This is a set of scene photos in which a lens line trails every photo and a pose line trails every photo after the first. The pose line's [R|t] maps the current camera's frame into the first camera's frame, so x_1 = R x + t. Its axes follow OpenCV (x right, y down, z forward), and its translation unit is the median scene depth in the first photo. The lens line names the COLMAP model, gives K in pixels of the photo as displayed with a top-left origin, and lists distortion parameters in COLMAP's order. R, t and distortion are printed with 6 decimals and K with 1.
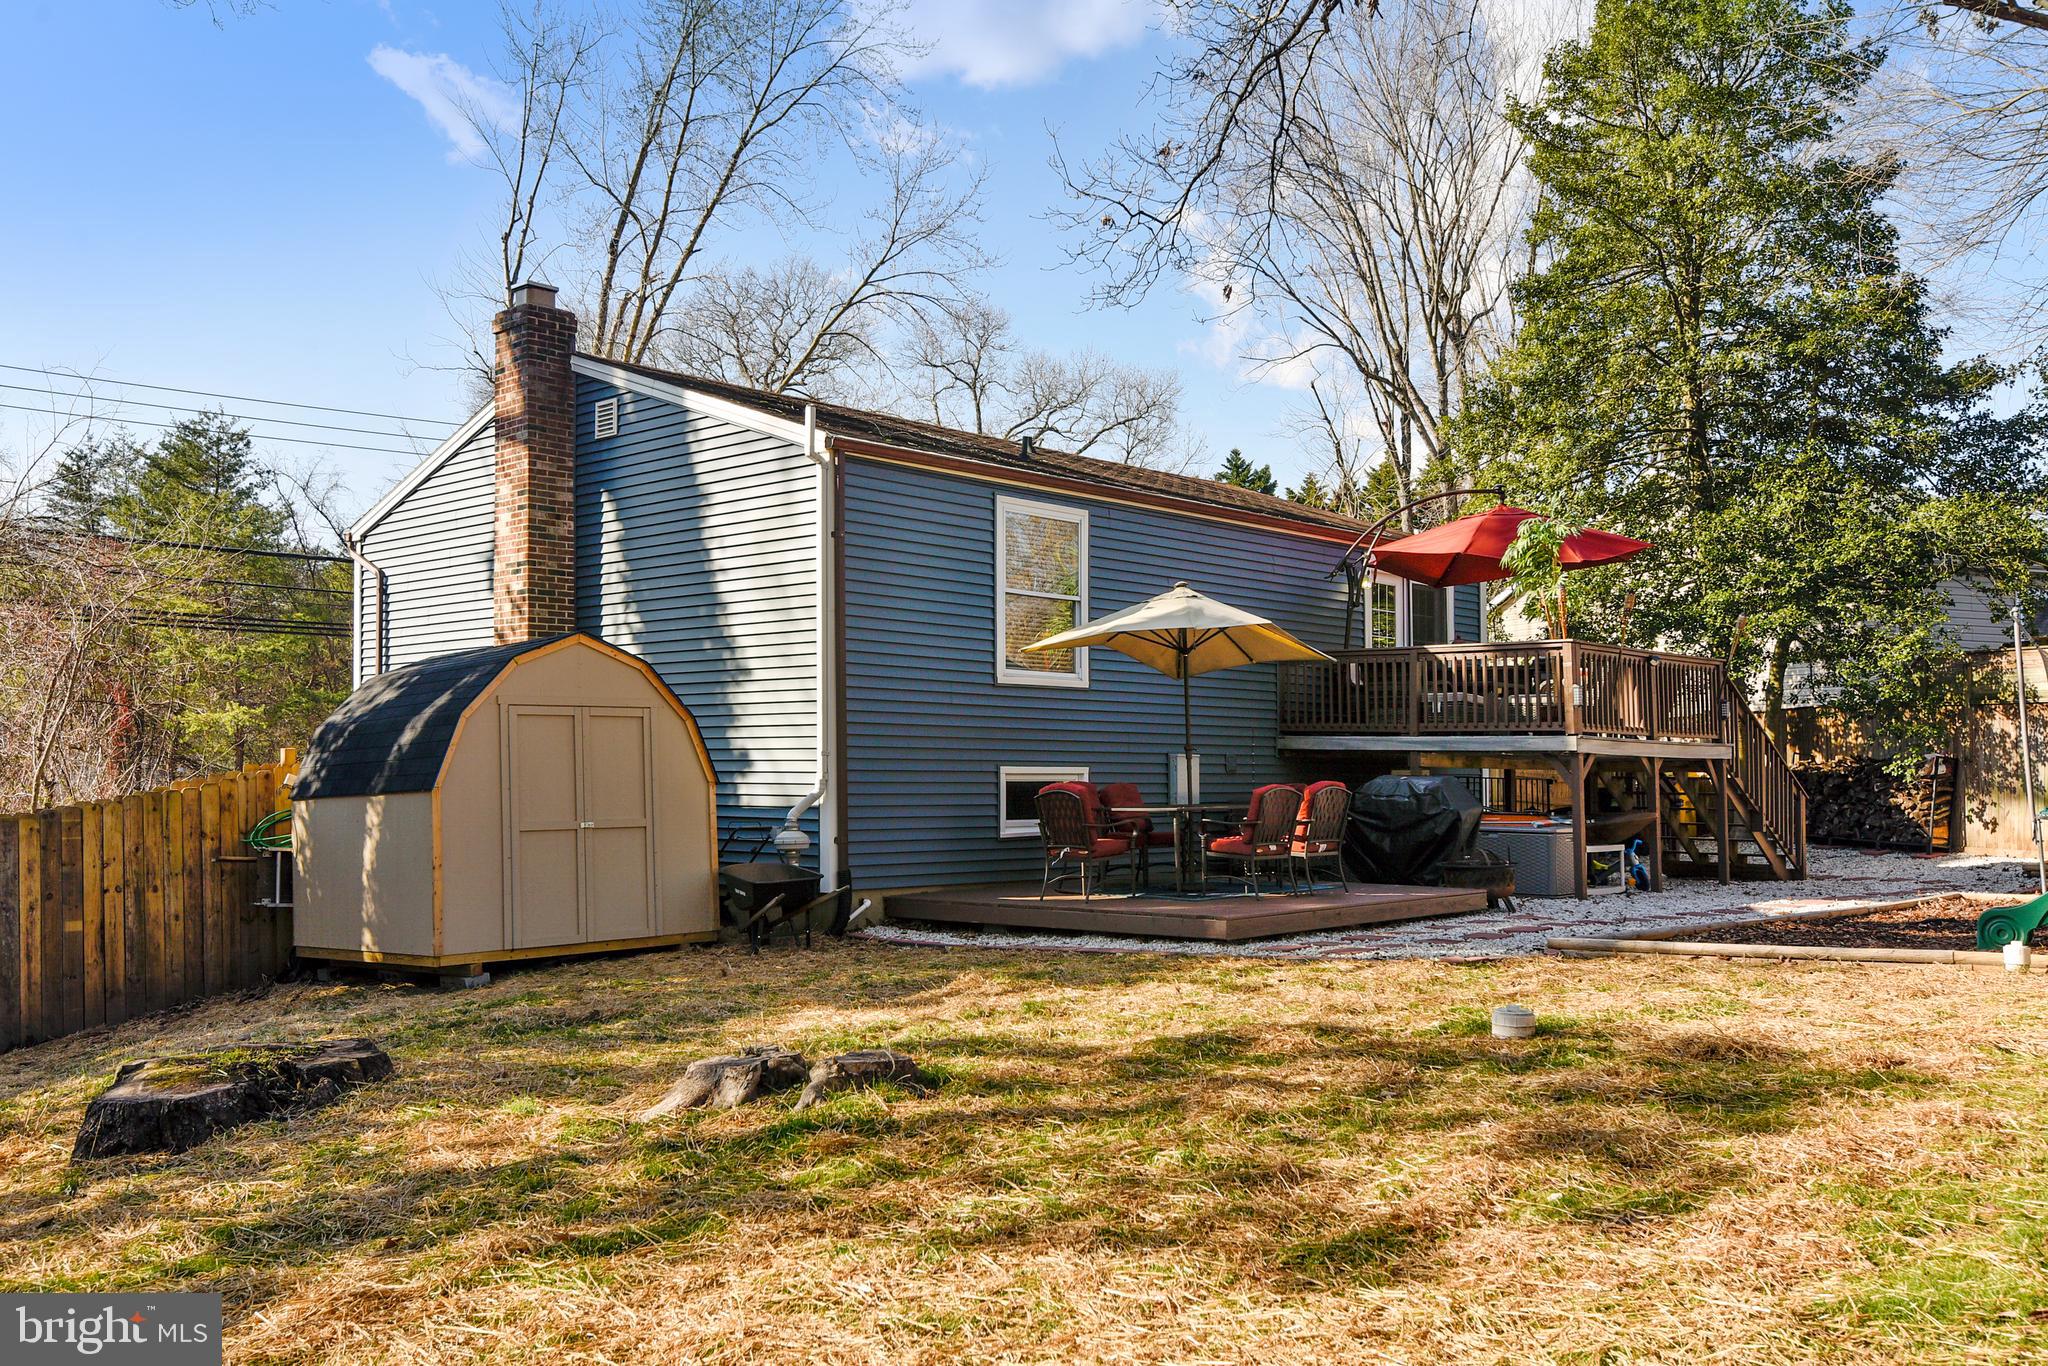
lens RADIAL K [[1880.4, 0, 1023.3], [0, 1880.4, 725.4], [0, 0, 1]] dist [0.070257, -0.081292]
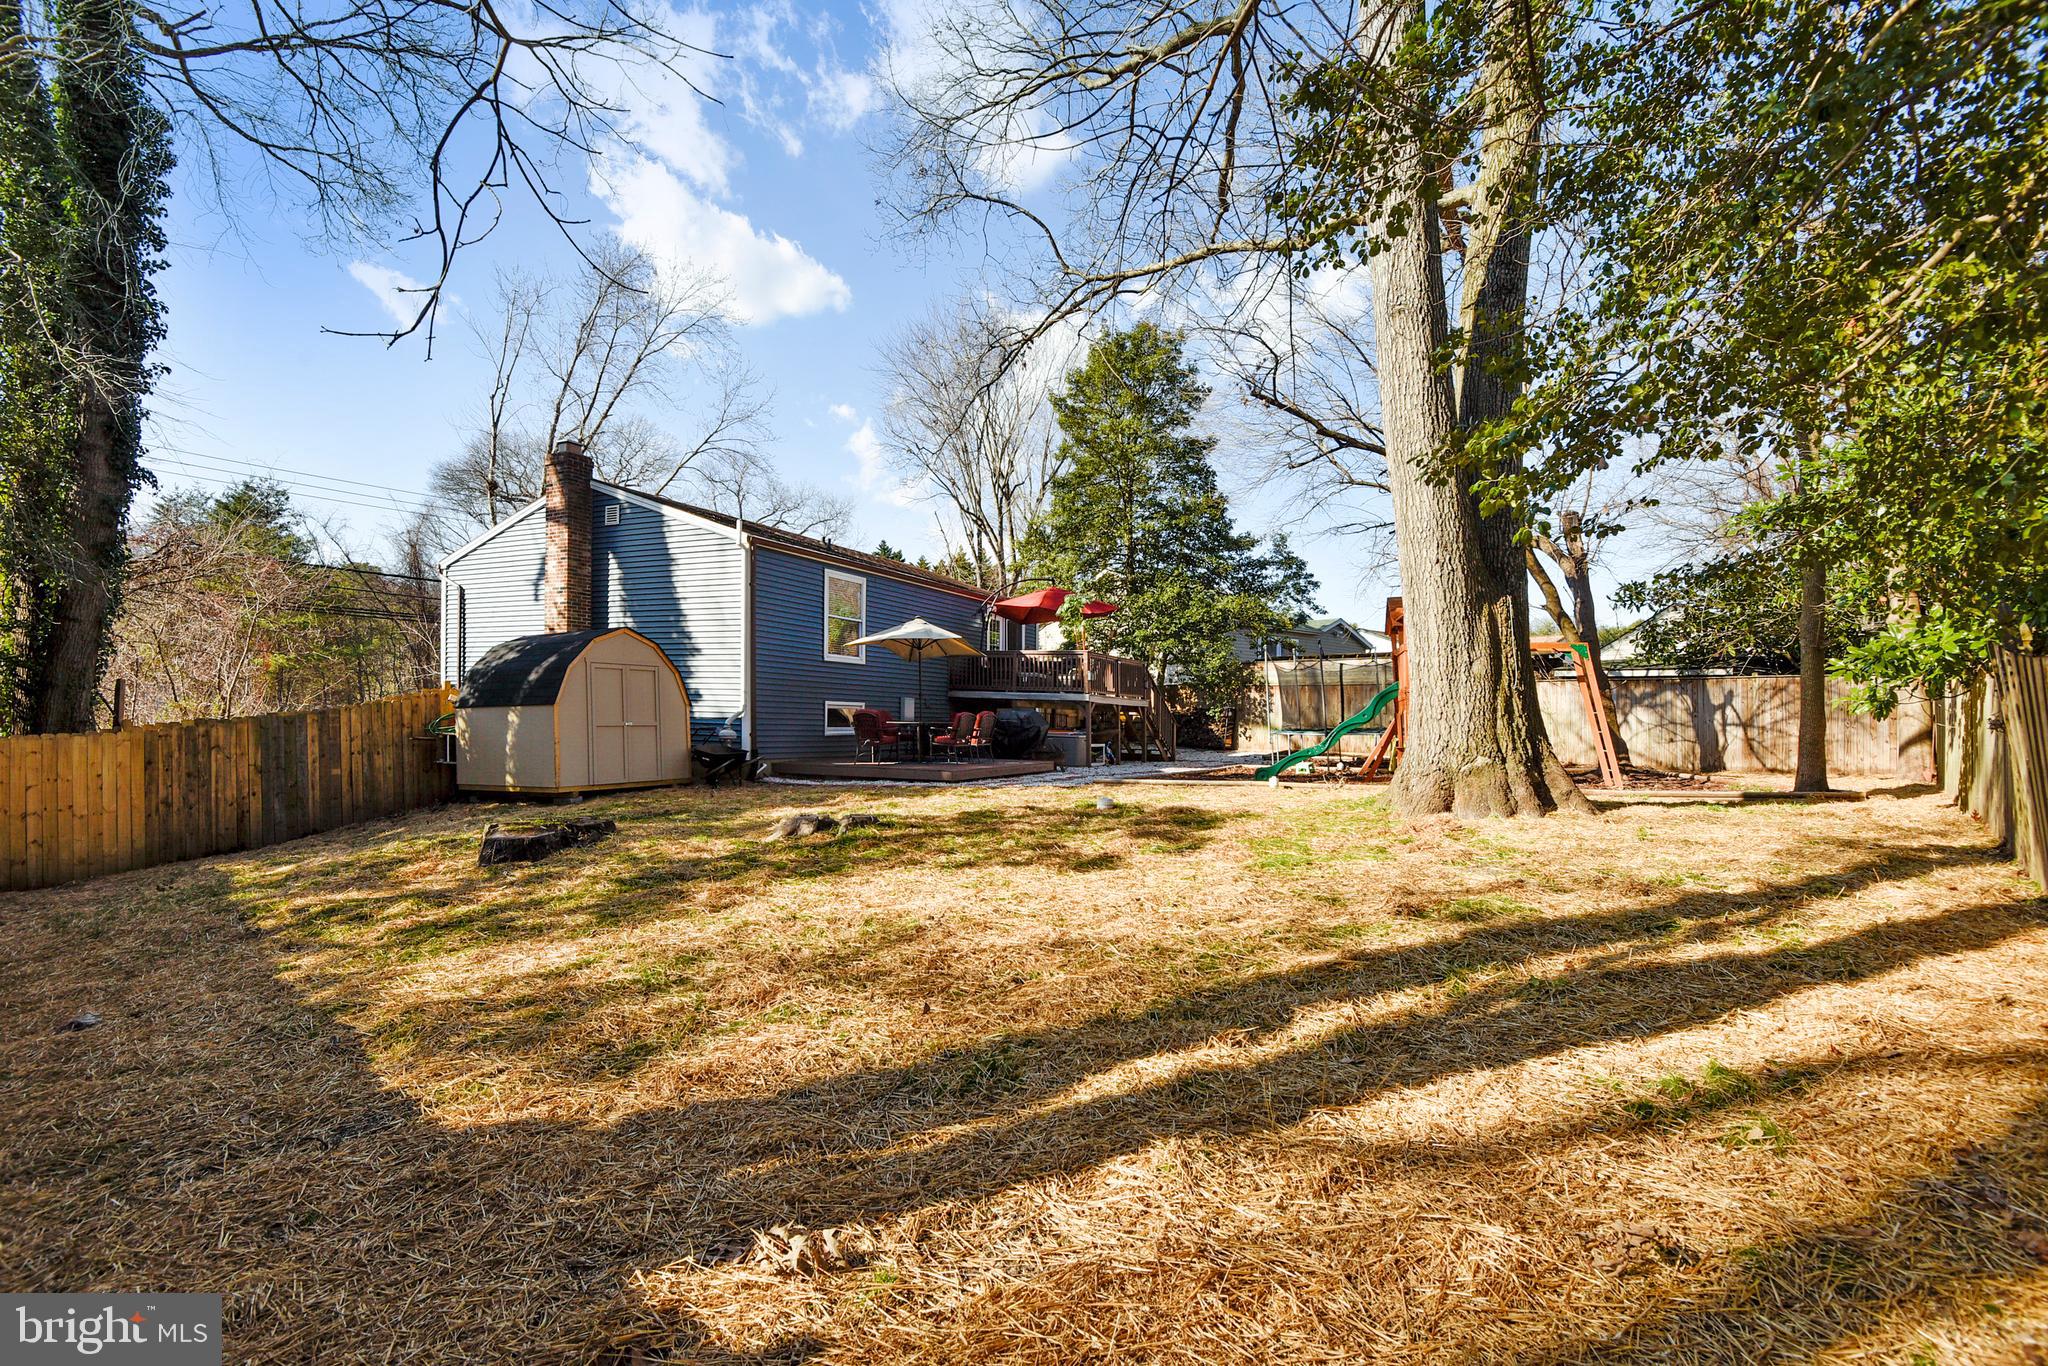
lens RADIAL K [[990.3, 0, 1050.0], [0, 990.3, 704.0], [0, 0, 1]] dist [-0.003517, -0.001107]
pose [[0.959298, 0.024992, 0.281289, -0.068434], [-0.029703, 0.999481, 0.012495, 0.003621], [-0.280830, -0.020342, 0.959542, -0.090670]]
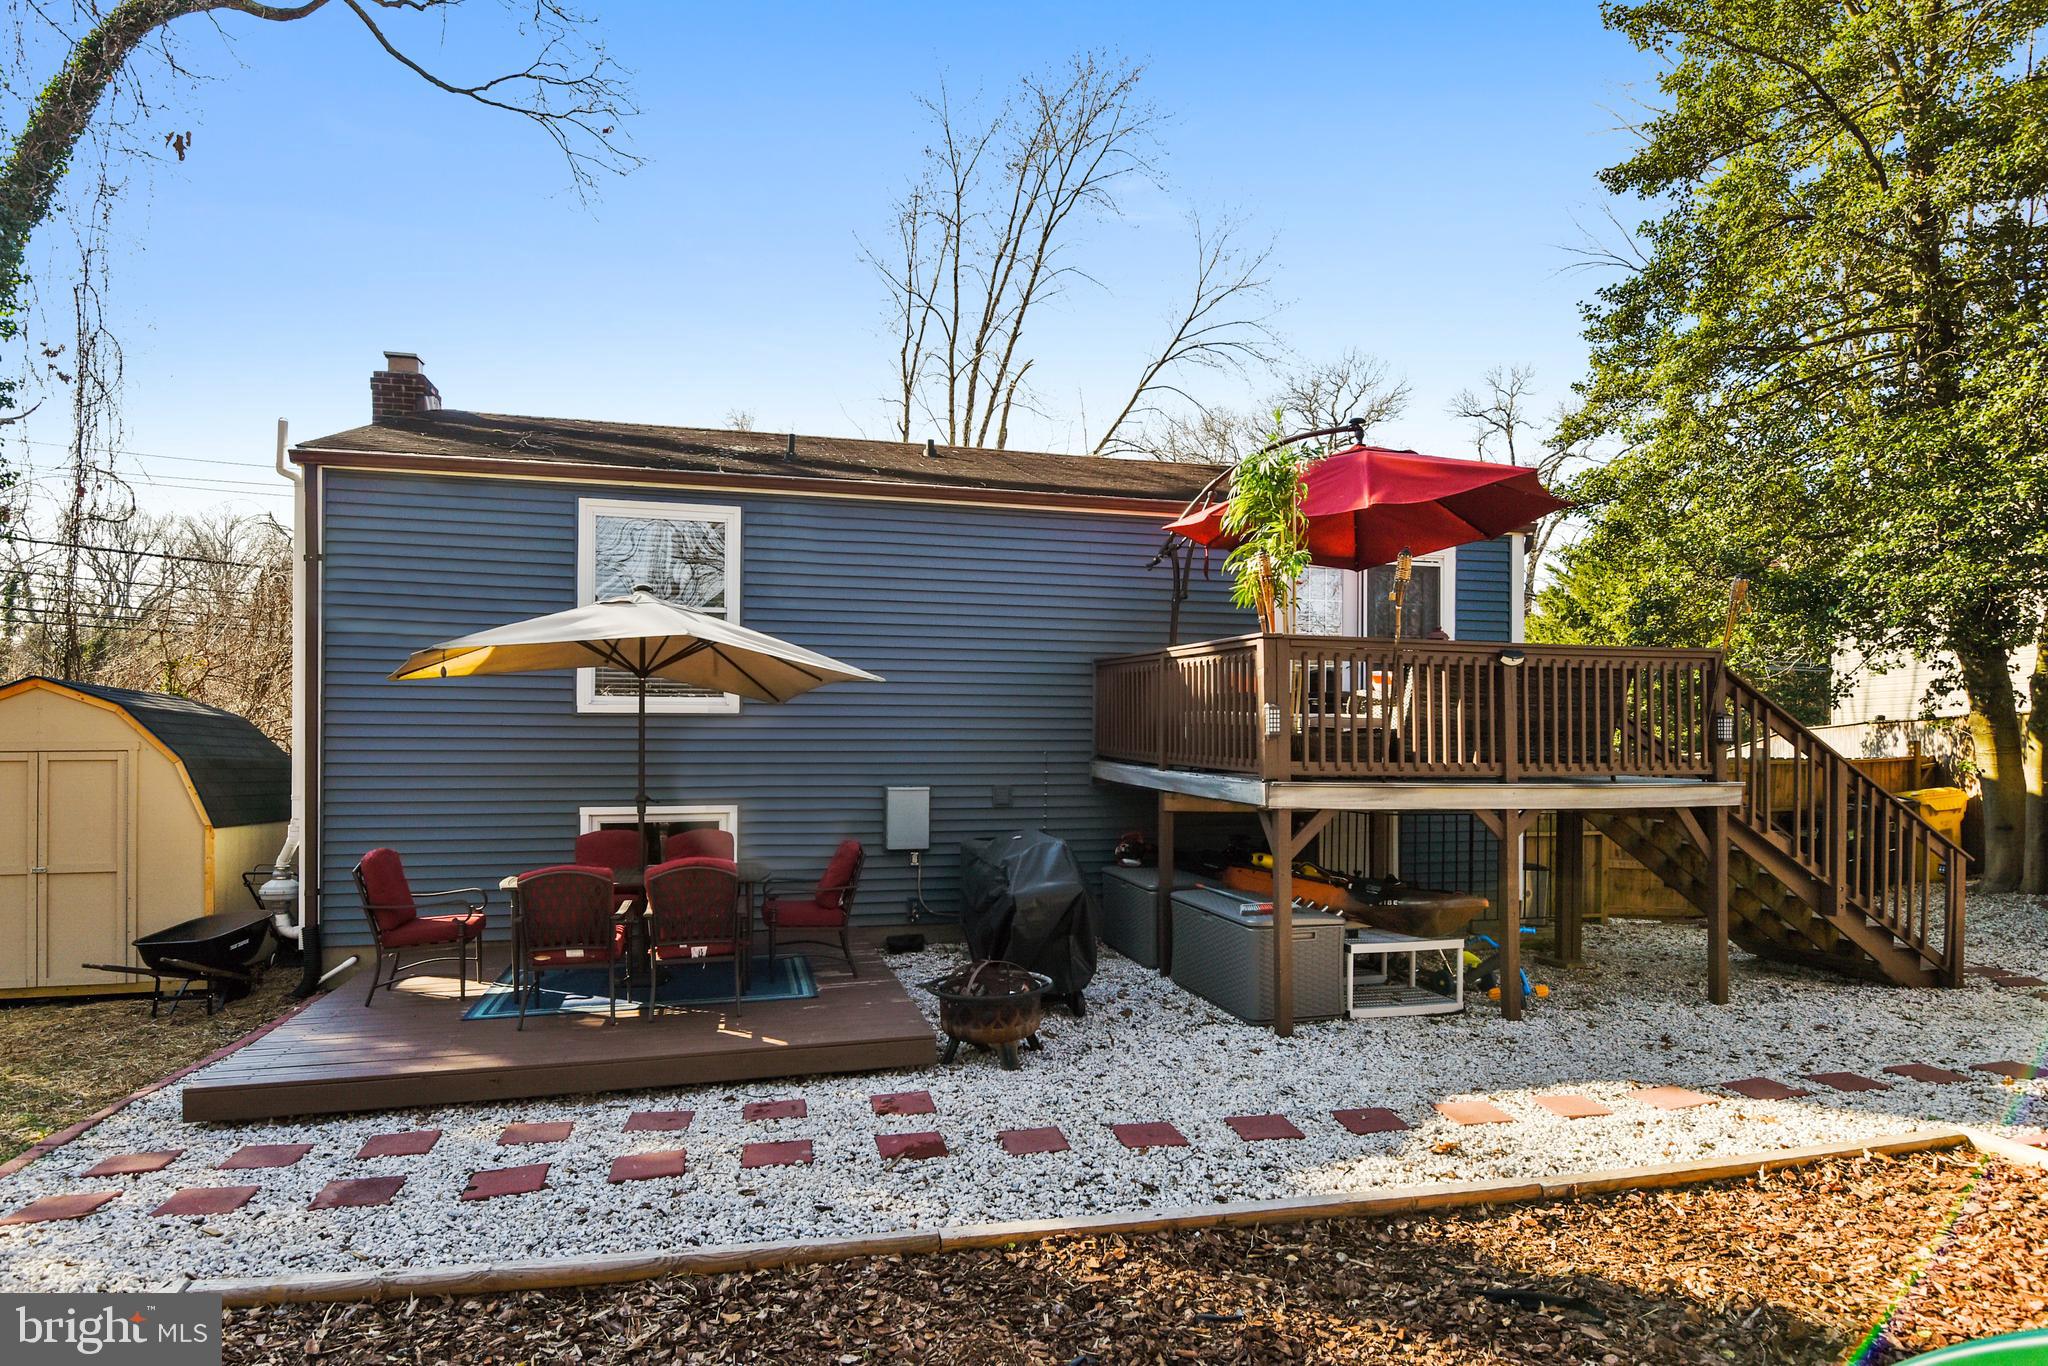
lens RADIAL K [[1175.8, 0, 1024.0], [0, 1175.8, 739.1], [0, 0, 1]] dist [-0.003018, -0.000913]
pose [[0.843545, 0.007645, -0.537003, 0.396478], [0.013618, 0.999273, 0.035617, -0.023203], [0.536885, -0.037357, 0.842828, 0.559353]]
